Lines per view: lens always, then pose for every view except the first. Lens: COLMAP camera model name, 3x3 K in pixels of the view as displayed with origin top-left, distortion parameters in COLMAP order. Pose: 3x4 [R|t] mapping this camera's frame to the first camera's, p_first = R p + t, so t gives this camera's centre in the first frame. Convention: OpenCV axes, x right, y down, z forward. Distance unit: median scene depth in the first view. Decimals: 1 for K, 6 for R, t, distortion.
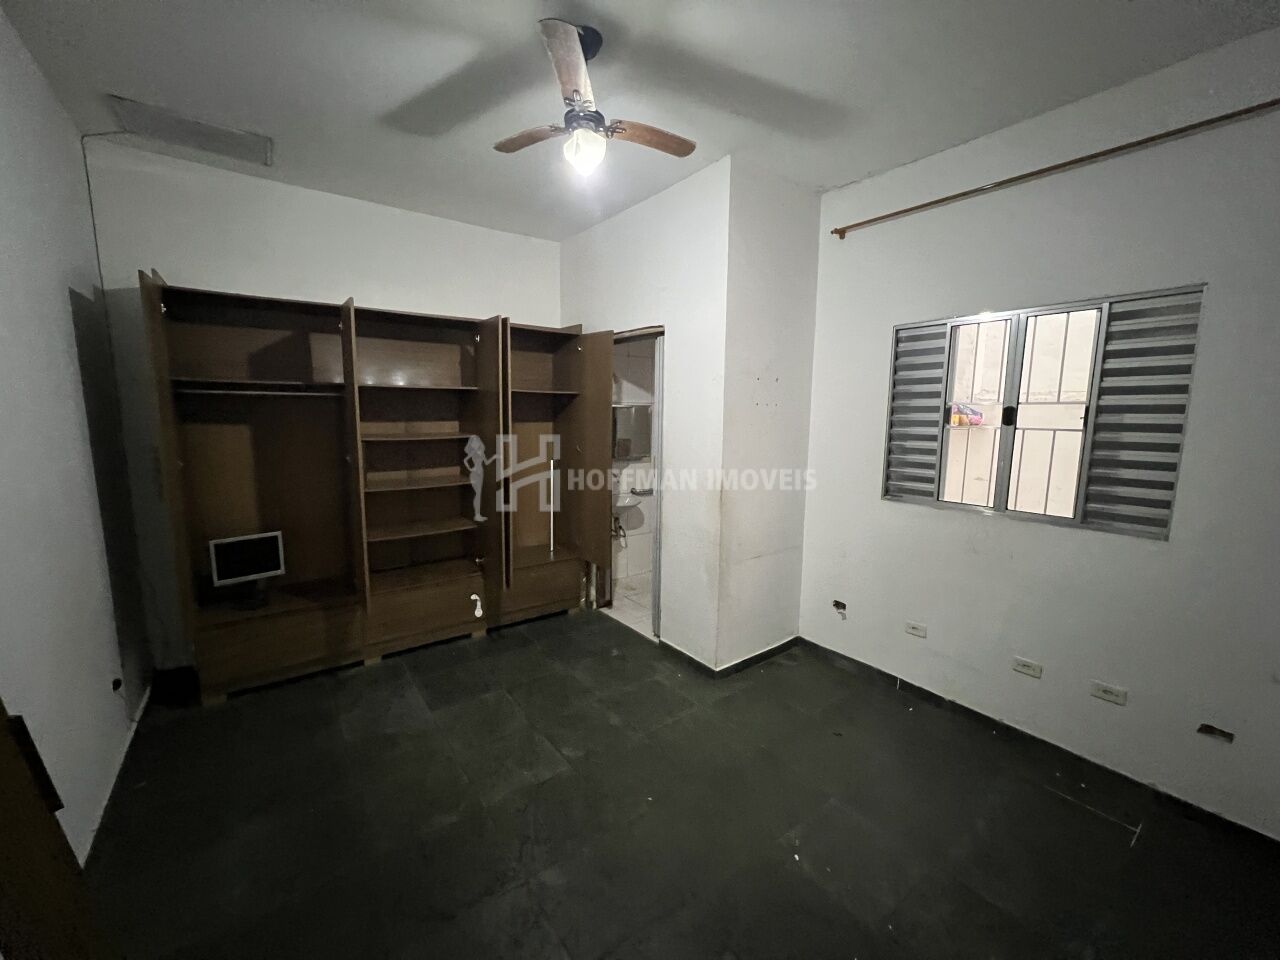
lens RADIAL K [[513.1, 0, 636.0], [0, 513.1, 476.3], [0, 0, 1]] dist [-0.000874, -0.000004]
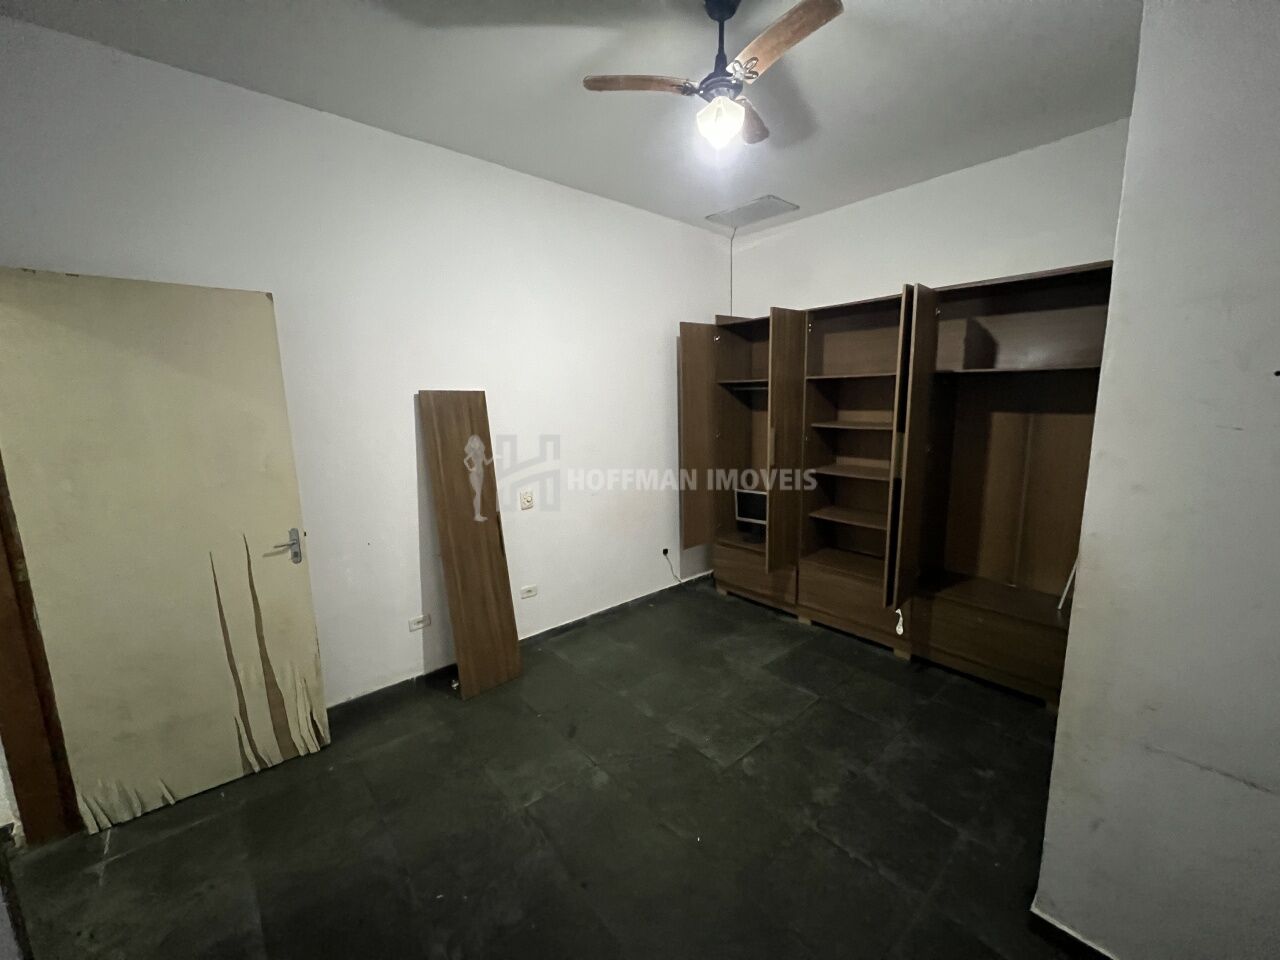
lens RADIAL K [[513.1, 0, 651.8], [0, 513.1, 480.7], [0, 0, 1]] dist [-0.000874, -0.000004]
pose [[0.080793, 0.140325, -0.986804, 0.491996], [-0.110819, 0.985167, 0.131019, -0.053254], [0.990551, 0.098771, 0.095145, 0.472904]]
